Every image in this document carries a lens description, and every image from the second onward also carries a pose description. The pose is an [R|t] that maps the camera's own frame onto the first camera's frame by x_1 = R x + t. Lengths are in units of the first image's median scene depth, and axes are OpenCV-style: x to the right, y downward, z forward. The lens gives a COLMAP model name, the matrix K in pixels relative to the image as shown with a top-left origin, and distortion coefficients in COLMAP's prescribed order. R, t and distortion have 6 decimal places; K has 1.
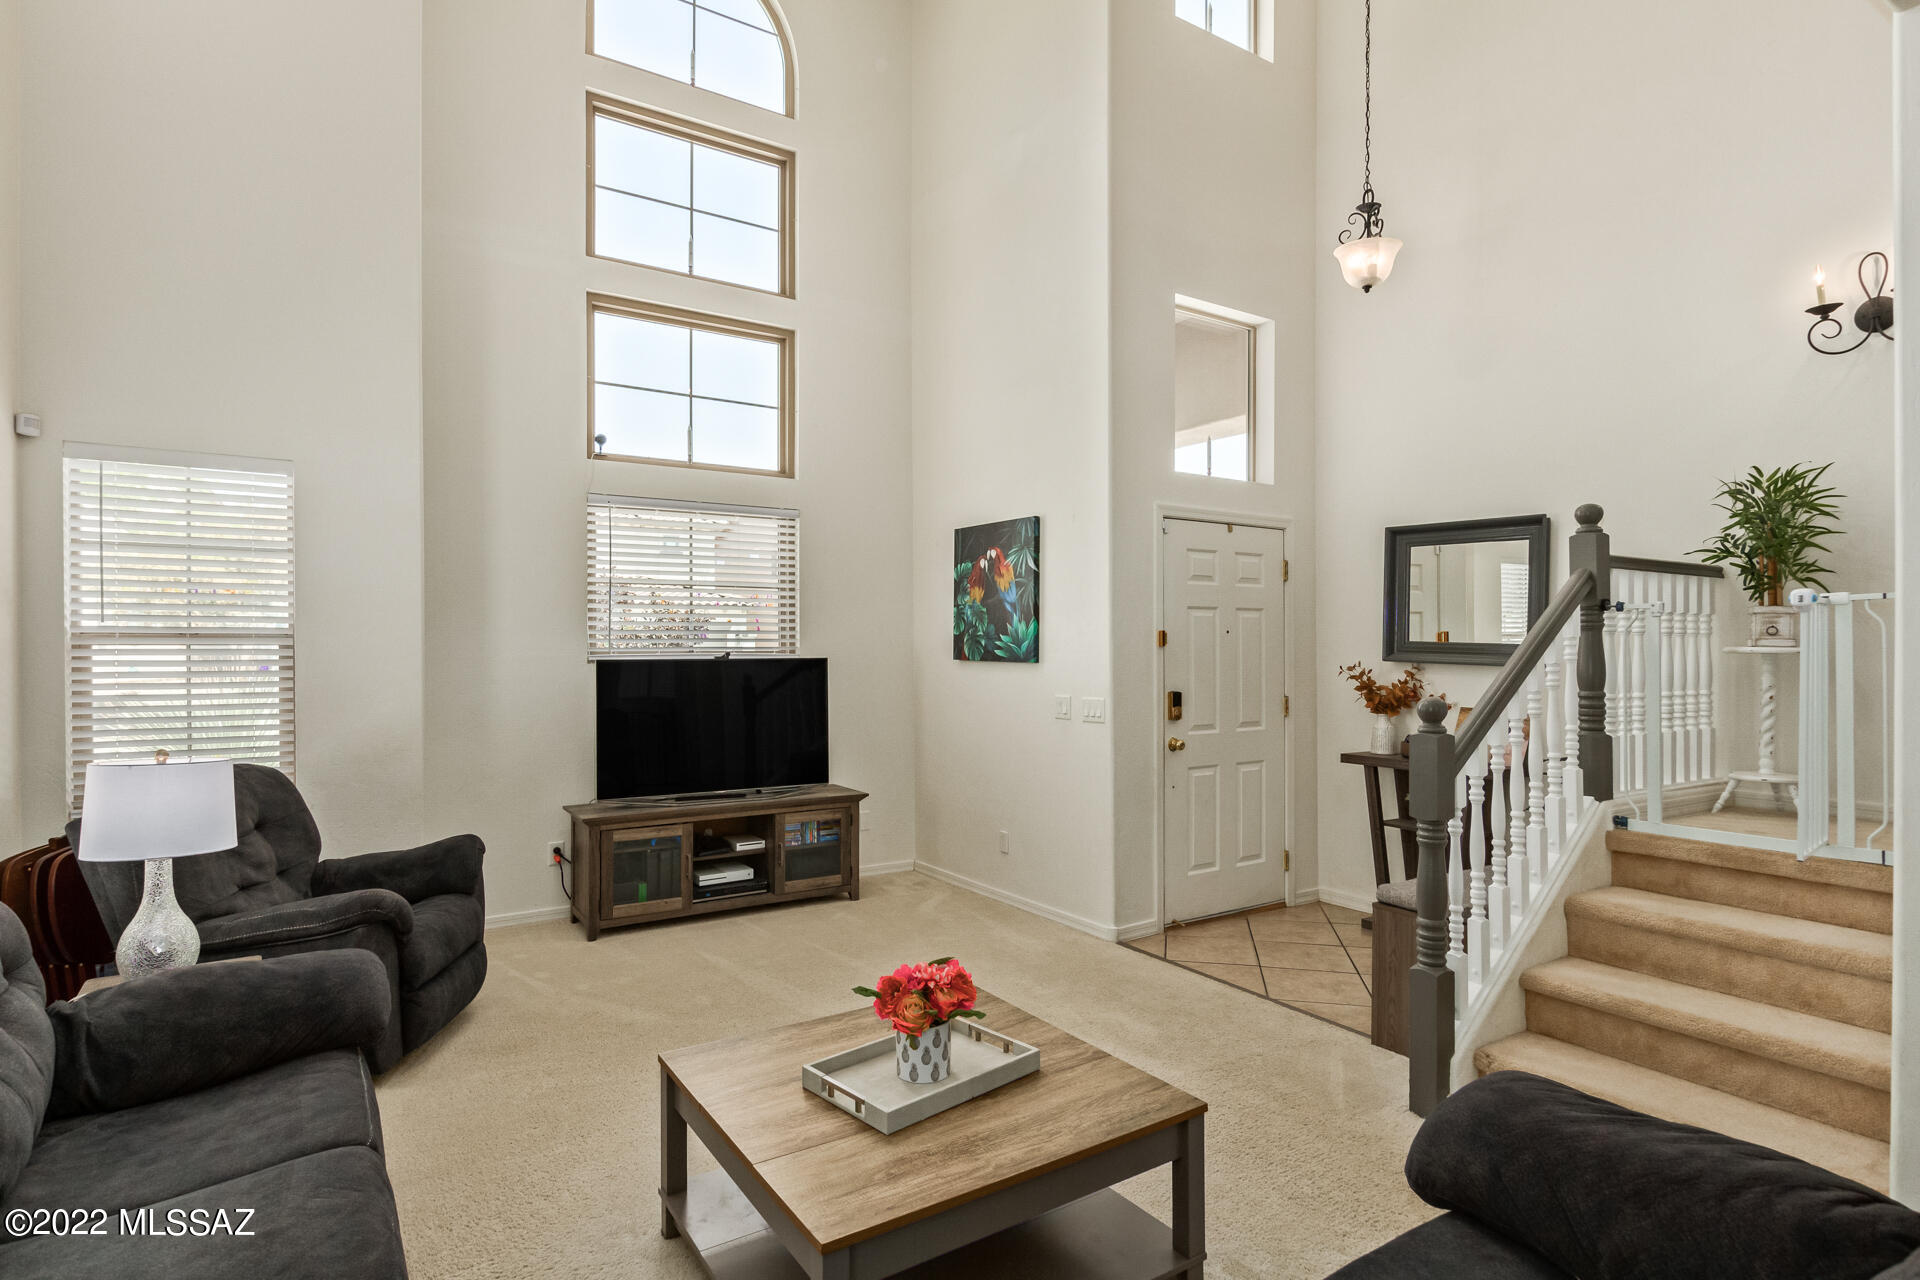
lens RADIAL K [[999.7, 0, 943.4], [0, 999.7, 647.6], [0, 0, 1]] dist [0.003845, 0.001857]
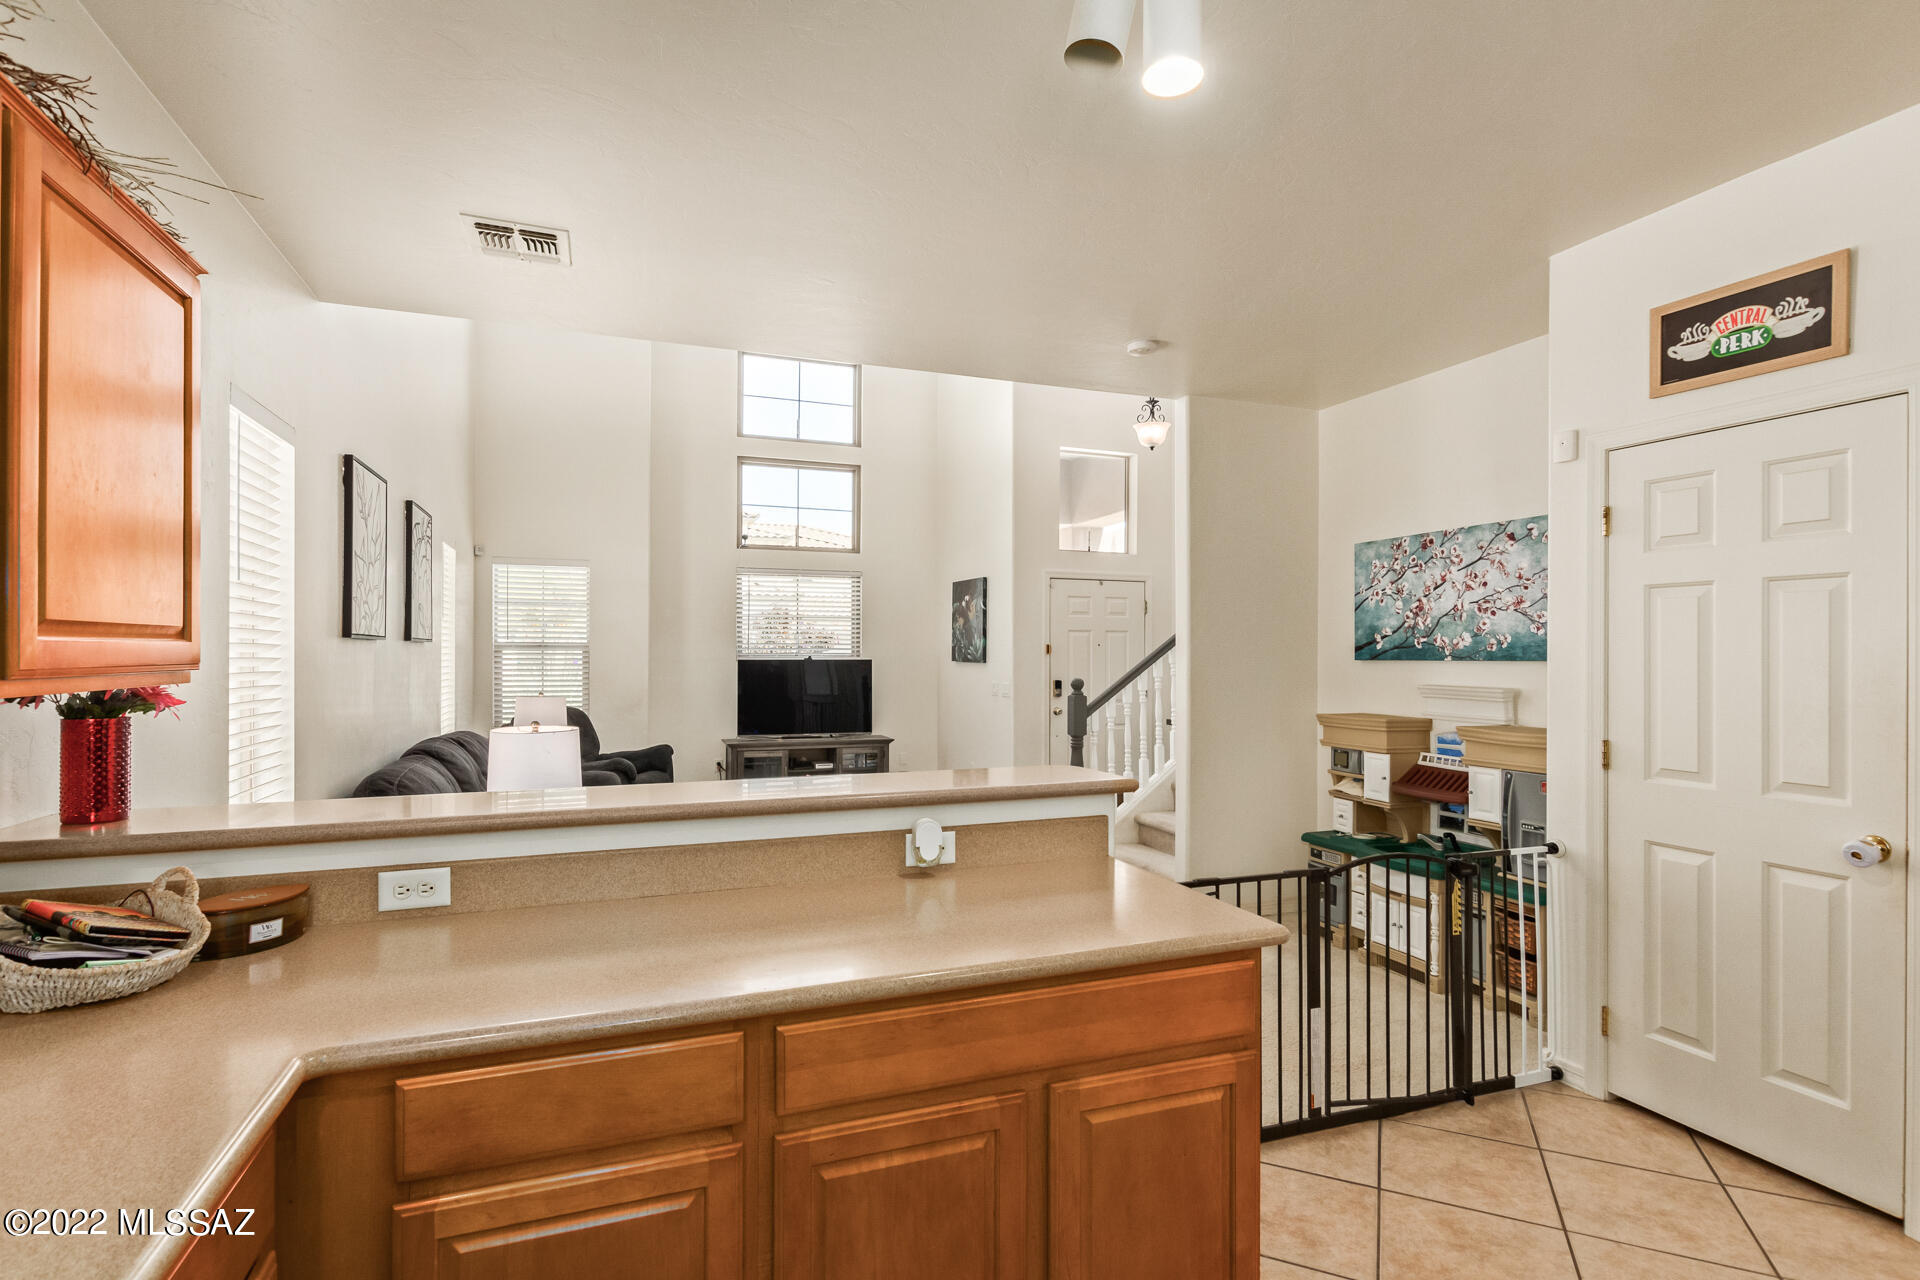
lens RADIAL K [[896.3, 0, 970.1], [0, 896.3, 648.9], [0, 0, 1]] dist [-0.017990, -0.000052]
pose [[0.984513, 0.003060, -0.175287, 0.332275], [-0.004231, 0.999971, -0.006306, 0.001024], [0.175262, 0.006950, 0.984497, -0.501601]]
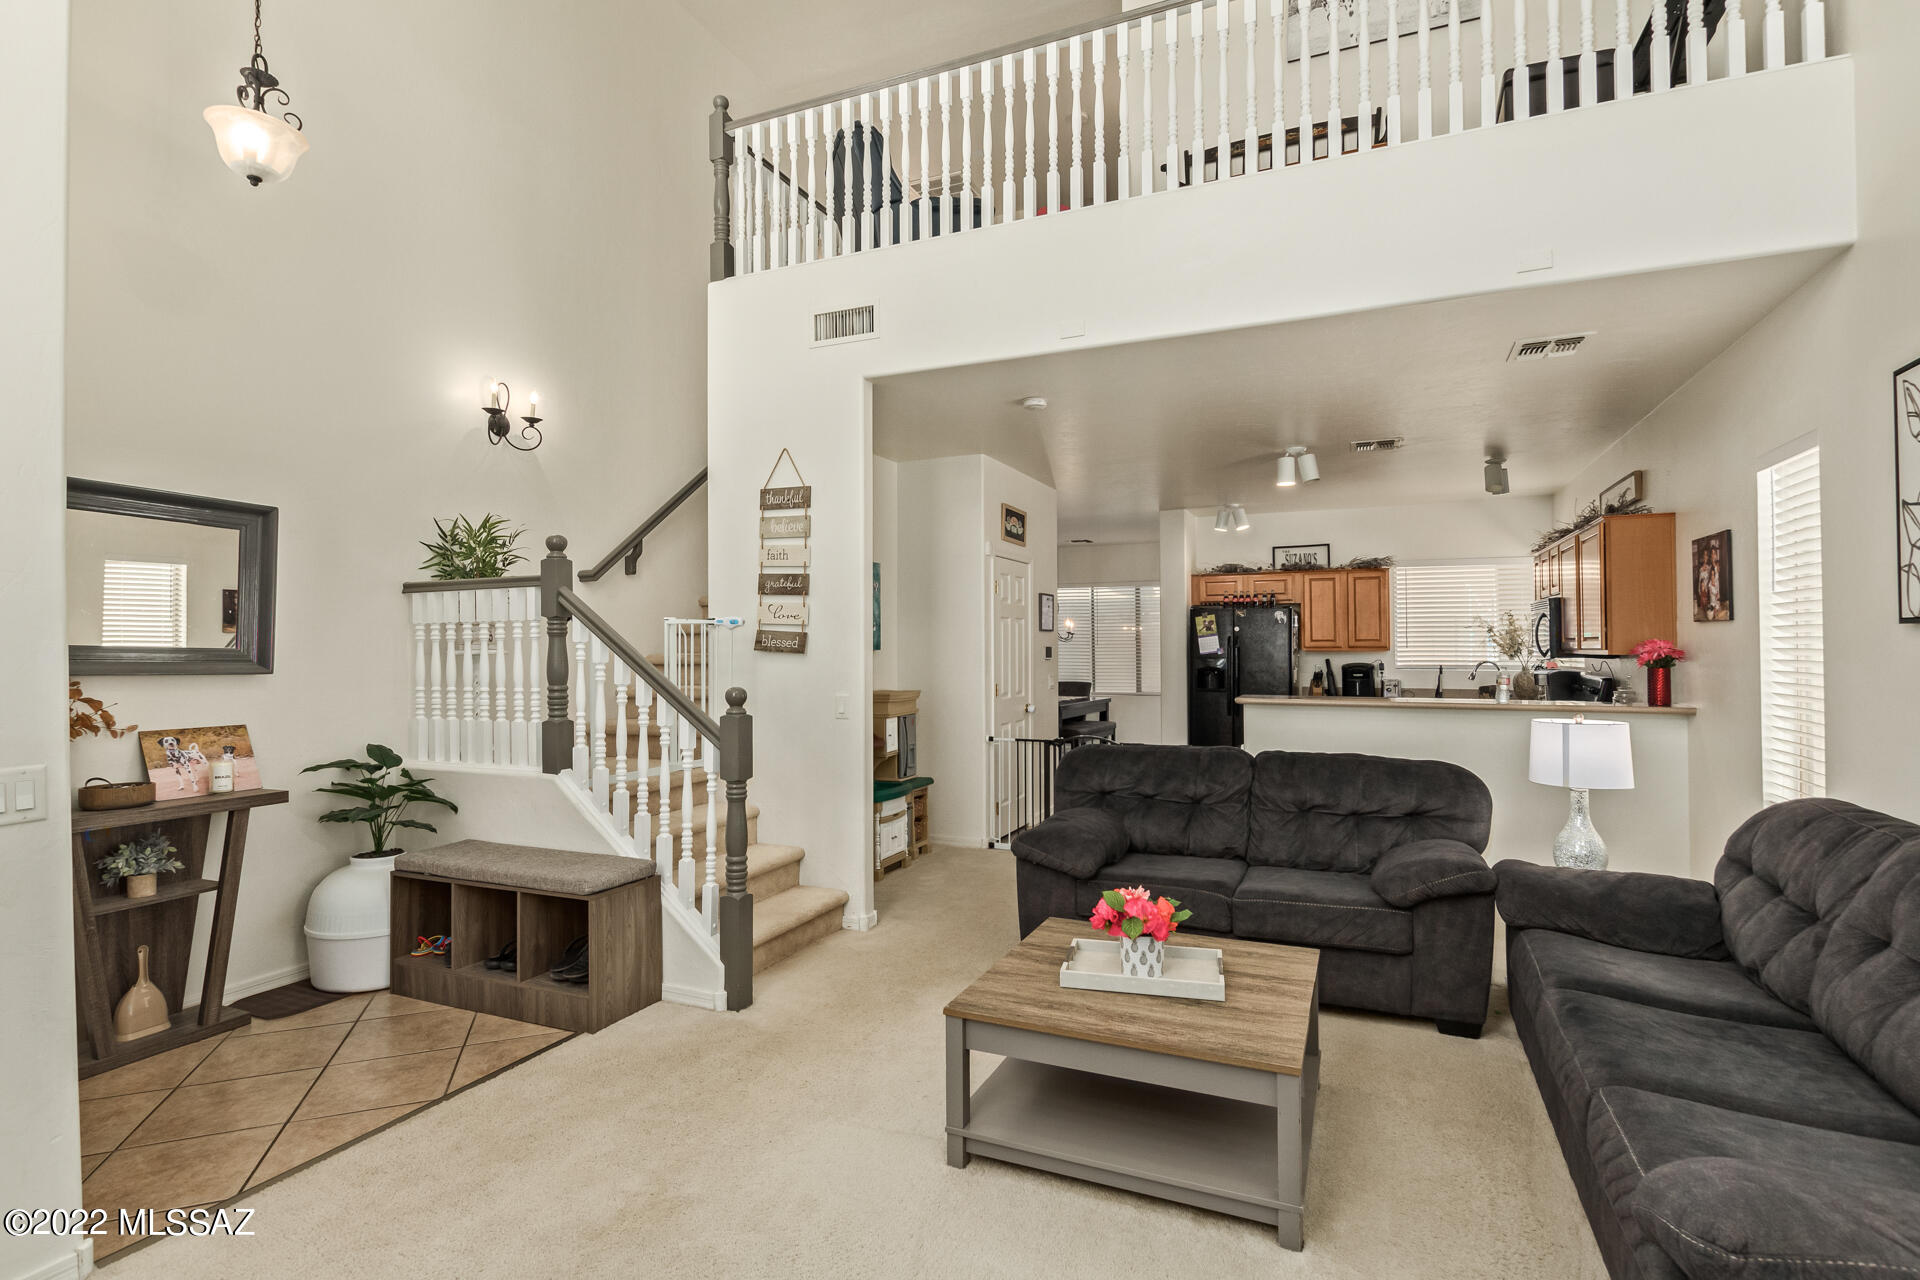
lens RADIAL K [[926.5, 0, 973.9], [0, 926.5, 630.3], [0, 0, 1]] dist [0.001954, 0.002113]
pose [[-0.555405, 0.018661, 0.831371, -0.395725], [0.005880, 0.999811, -0.018513, -0.000714], [-0.831559, -0.005394, -0.555410, 0.806080]]
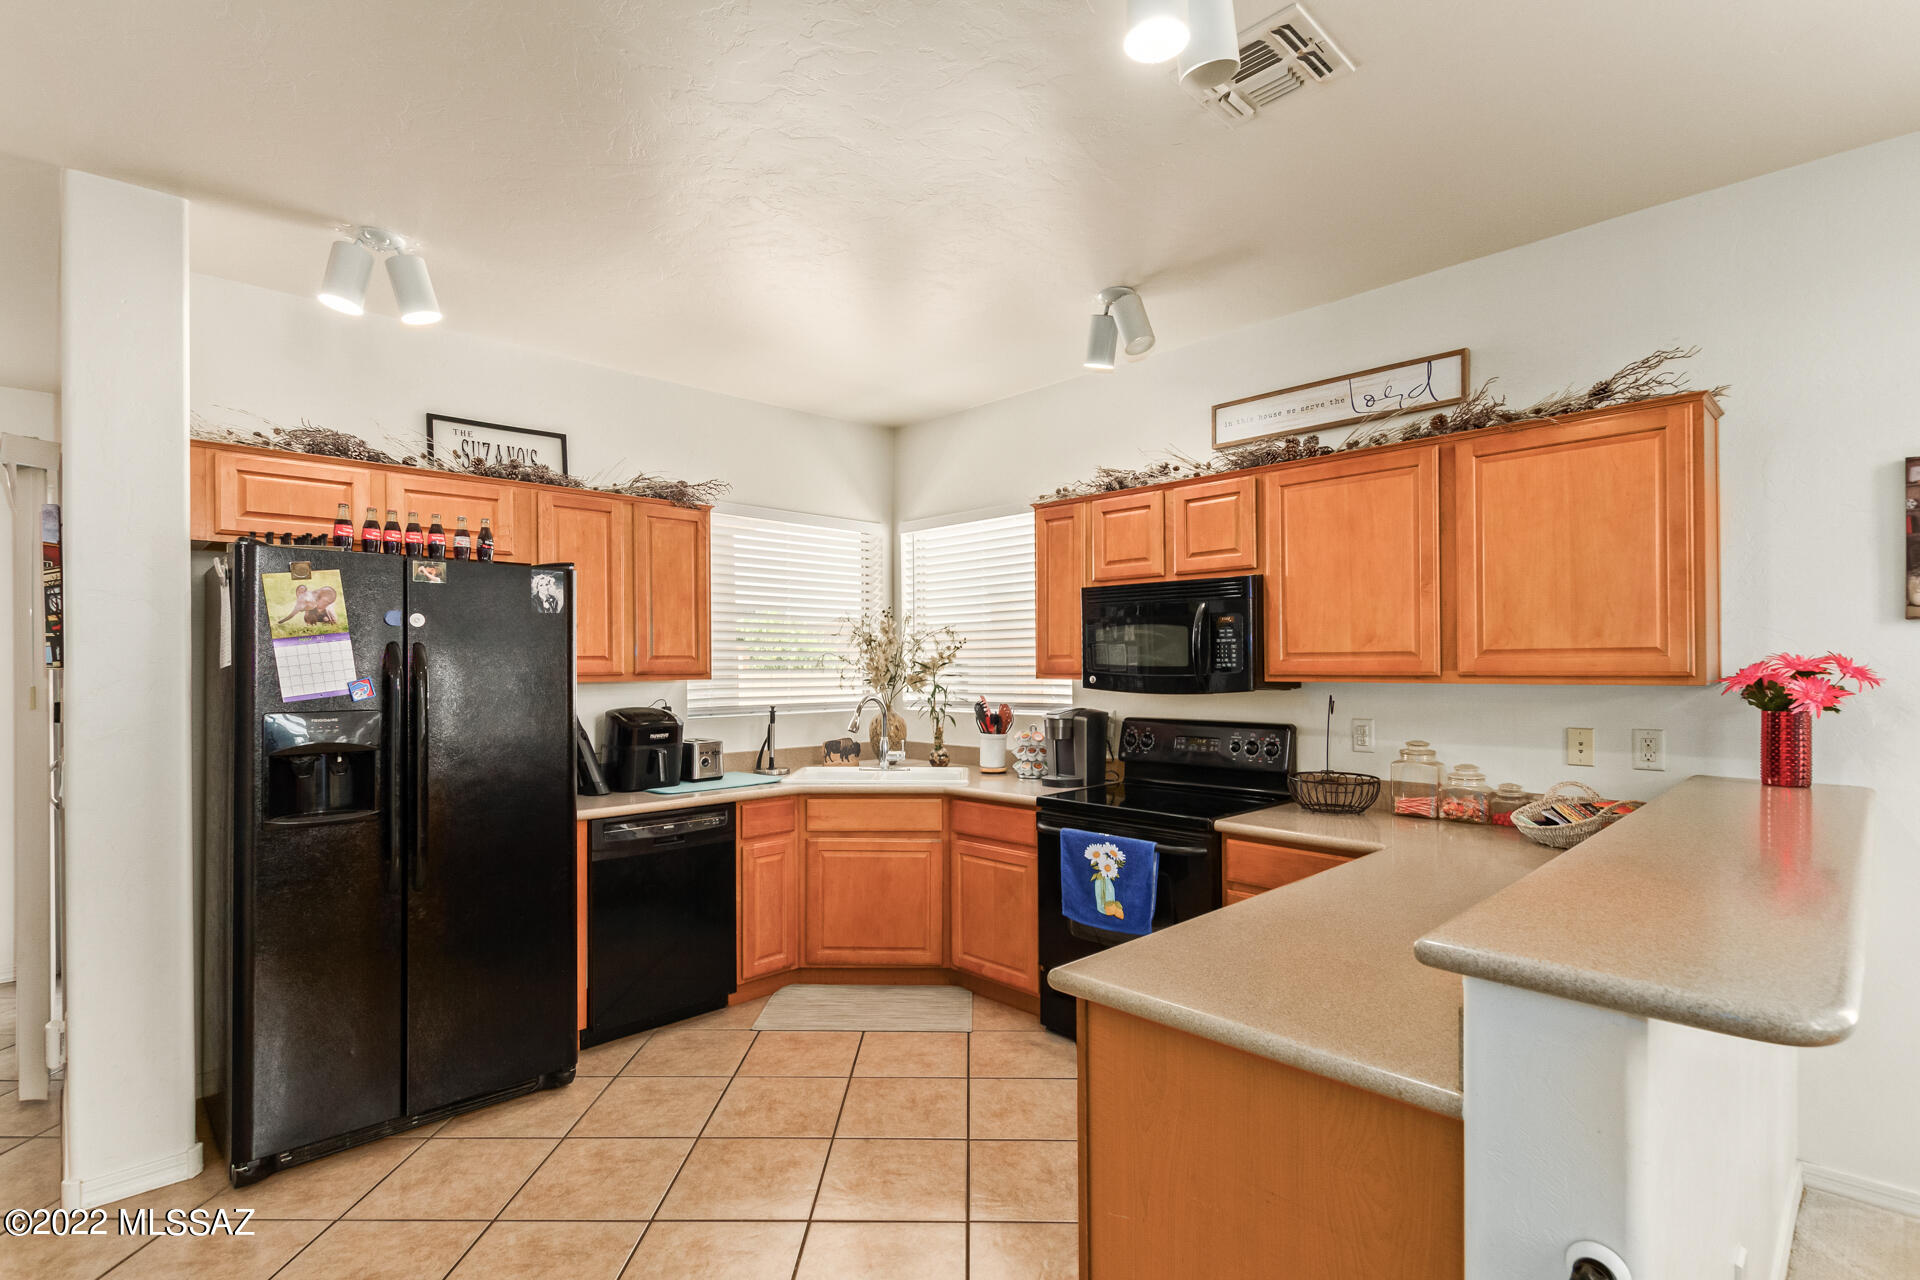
lens RADIAL K [[926.5, 0, 955.7], [0, 926.5, 672.9], [0, 0, 1]] dist [0.001954, 0.002113]
pose [[-0.979003, 0.009051, -0.203644, 0.474409], [0.006540, 0.999894, 0.012999, -0.004739], [0.203740, 0.011394, -0.978959, 0.129393]]
